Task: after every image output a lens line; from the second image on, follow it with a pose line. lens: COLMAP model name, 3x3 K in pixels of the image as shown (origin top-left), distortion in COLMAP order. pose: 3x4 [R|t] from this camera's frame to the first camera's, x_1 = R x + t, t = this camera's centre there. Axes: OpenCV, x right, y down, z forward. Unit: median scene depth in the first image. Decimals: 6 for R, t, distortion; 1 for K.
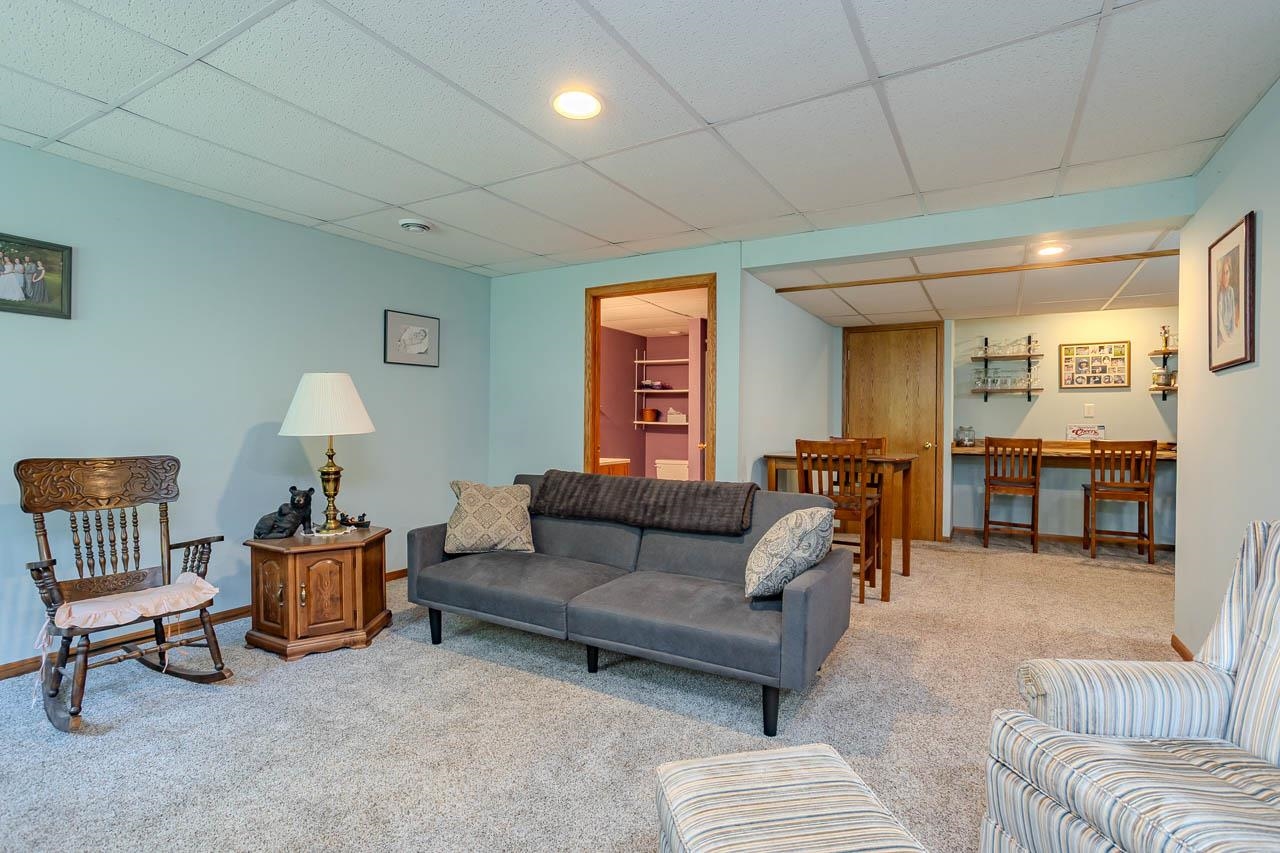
lens RADIAL K [[619.0, 0, 637.5], [0, 619.0, 423.3], [0, 0, 1]] dist [-0.043539, 0.031159]
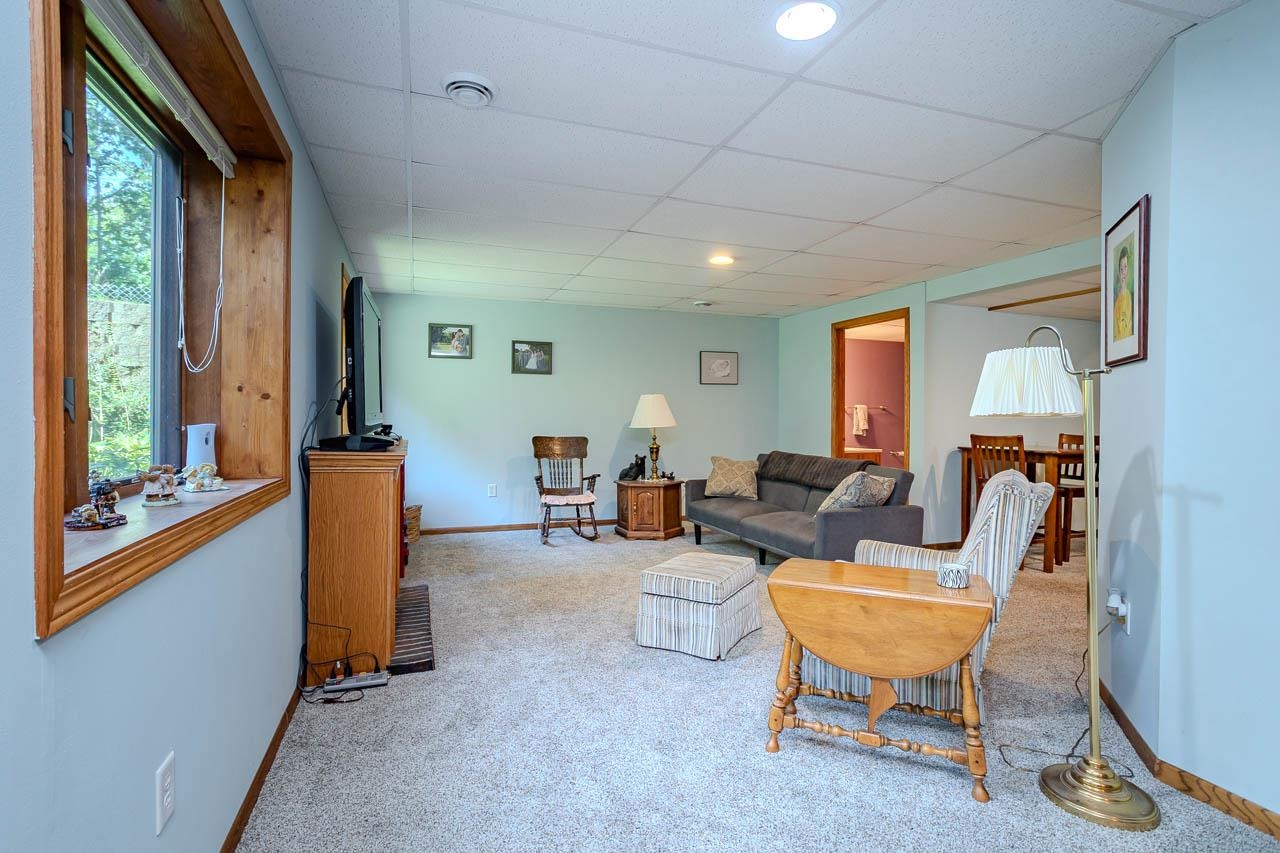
lens RADIAL K [[619.0, 0, 637.5], [0, 619.0, 423.3], [0, 0, 1]] dist [-0.043539, 0.031159]
pose [[0.778447, 0.001378, -0.627709, 0.659864], [-0.001028, 0.999999, 0.000921, 0.004735], [0.627709, -0.000071, 0.778448, -0.505849]]
